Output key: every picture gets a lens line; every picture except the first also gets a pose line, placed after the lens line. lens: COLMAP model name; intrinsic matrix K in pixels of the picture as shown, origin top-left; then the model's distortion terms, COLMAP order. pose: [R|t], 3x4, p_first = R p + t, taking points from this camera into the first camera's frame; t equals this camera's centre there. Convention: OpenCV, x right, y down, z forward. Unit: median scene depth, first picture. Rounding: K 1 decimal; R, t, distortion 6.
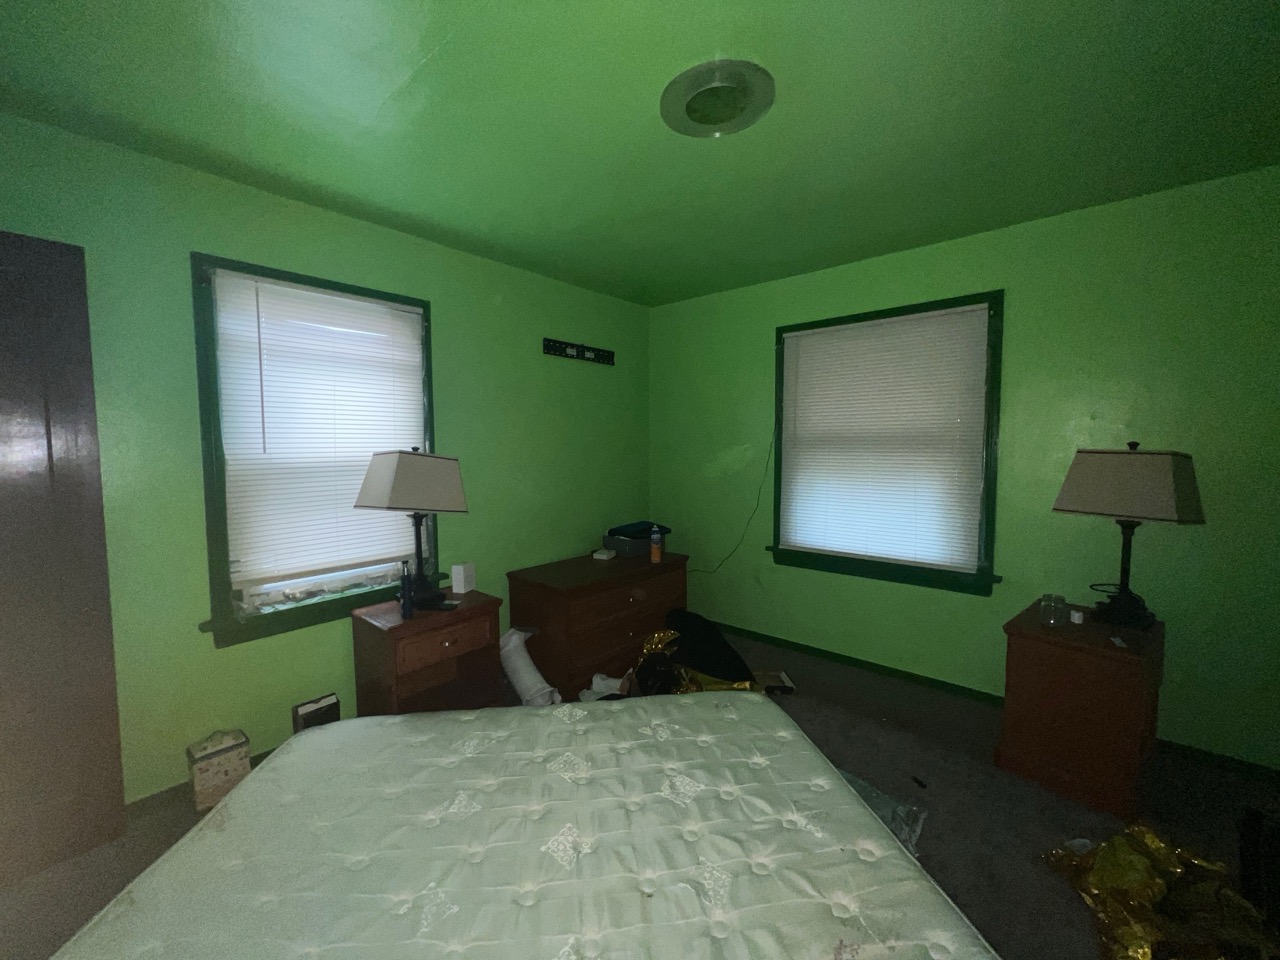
lens RADIAL K [[511.6, 0, 640.0], [0, 511.6, 480.0], [0, 0, 1]] dist [-0.008237, 0.000387]
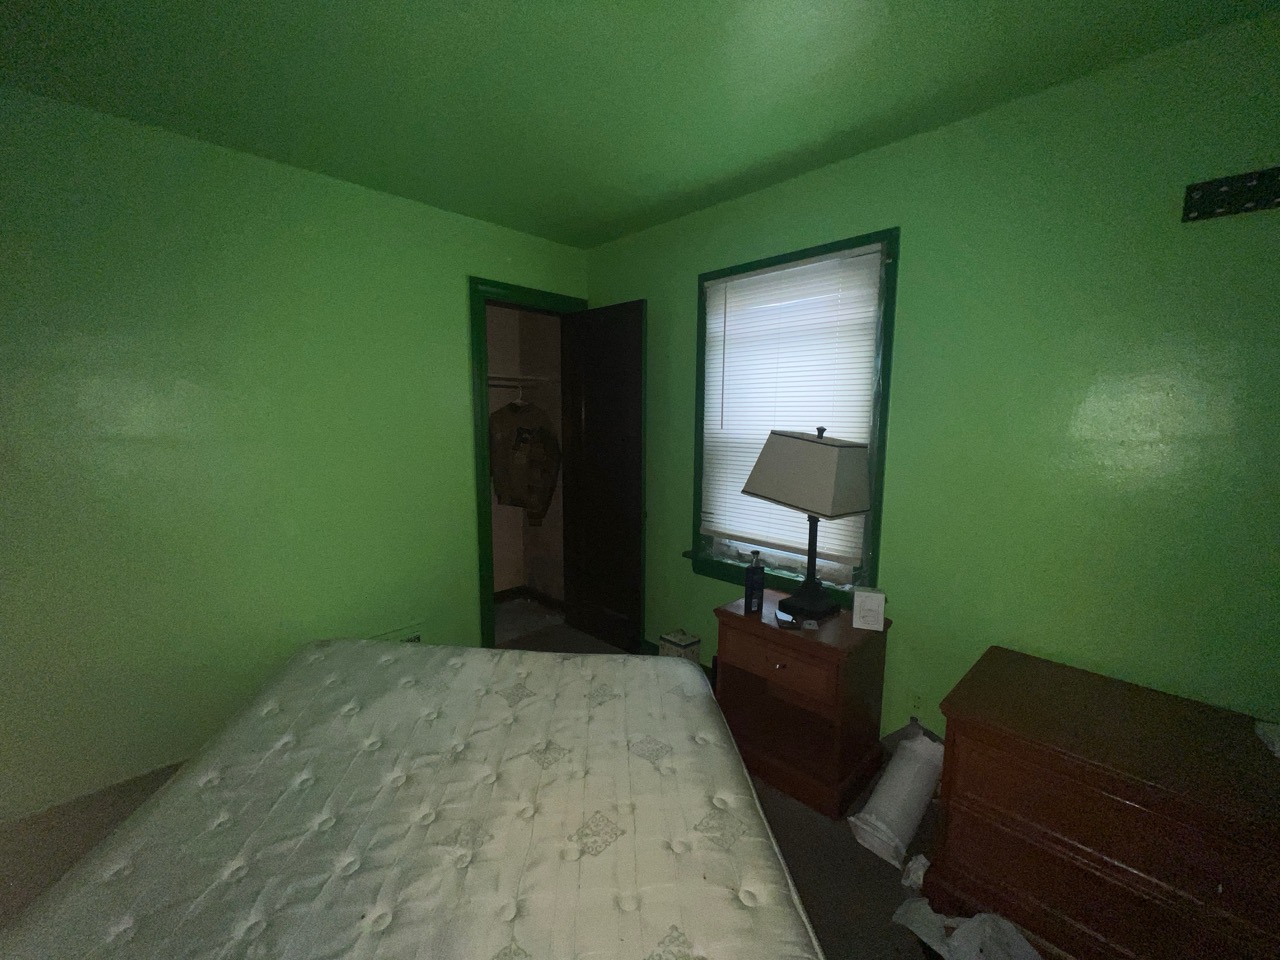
lens RADIAL K [[511.6, 0, 640.0], [0, 511.6, 480.0], [0, 0, 1]] dist [-0.008237, 0.000387]
pose [[-0.075577, 0.118672, -0.990053, 0.434635], [-0.079370, 0.989026, 0.124608, -0.061817], [0.993976, 0.087998, -0.065329, 0.815401]]
